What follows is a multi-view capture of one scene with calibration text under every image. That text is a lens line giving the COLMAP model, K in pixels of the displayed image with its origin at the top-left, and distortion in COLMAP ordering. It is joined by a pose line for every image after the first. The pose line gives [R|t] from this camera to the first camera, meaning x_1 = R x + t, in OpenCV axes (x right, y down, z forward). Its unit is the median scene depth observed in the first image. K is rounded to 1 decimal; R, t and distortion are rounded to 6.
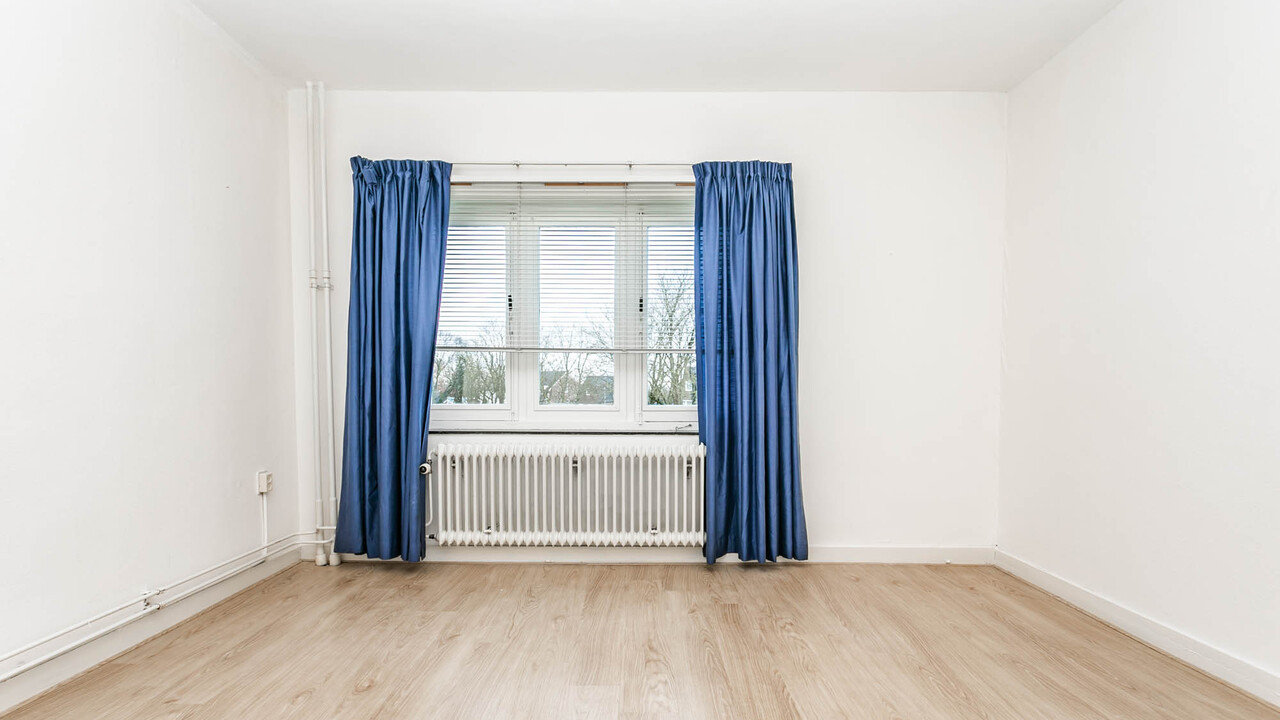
lens RADIAL K [[612.4, 0, 638.1], [0, 612.4, 404.3], [0, 0, 1]] dist [0.008473, 0.000449]
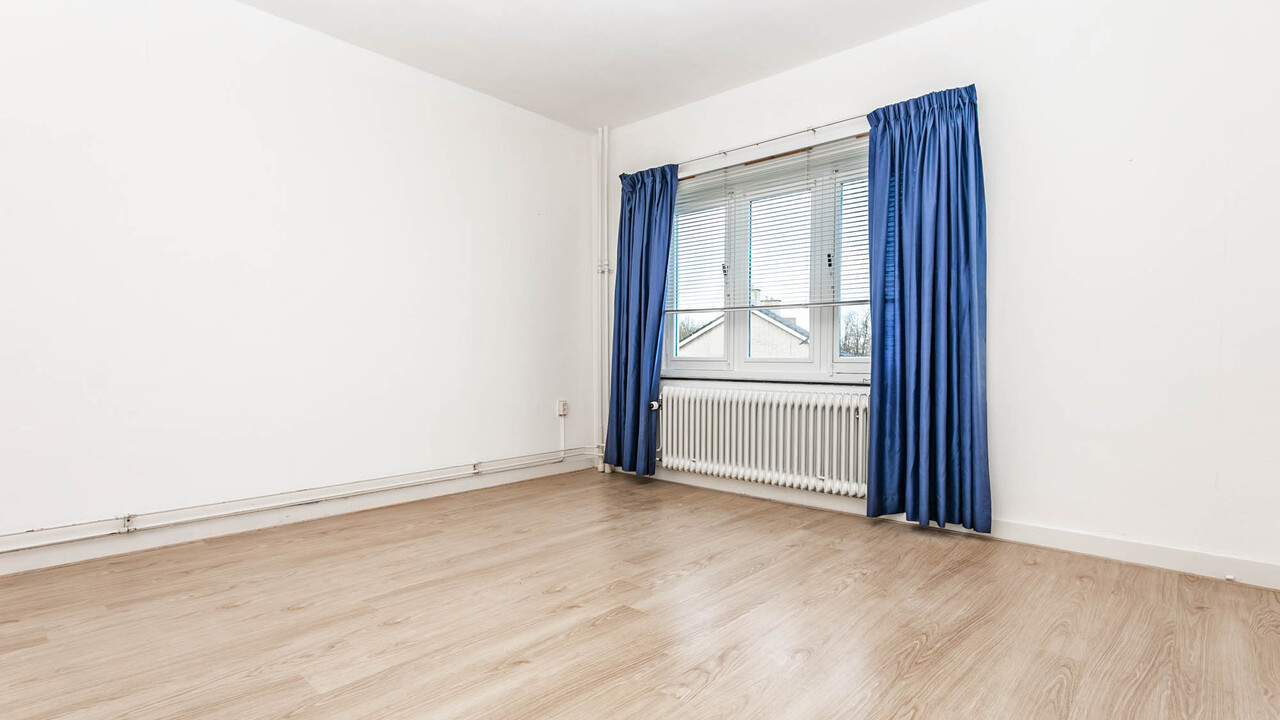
lens RADIAL K [[612.4, 0, 630.7], [0, 612.4, 355.3], [0, 0, 1]] dist [0.008473, 0.000449]
pose [[0.744075, -0.002947, -0.668089, 0.471340], [-0.008712, 0.999862, -0.014114, 0.017674], [0.668039, 0.016322, 0.743947, 0.007731]]
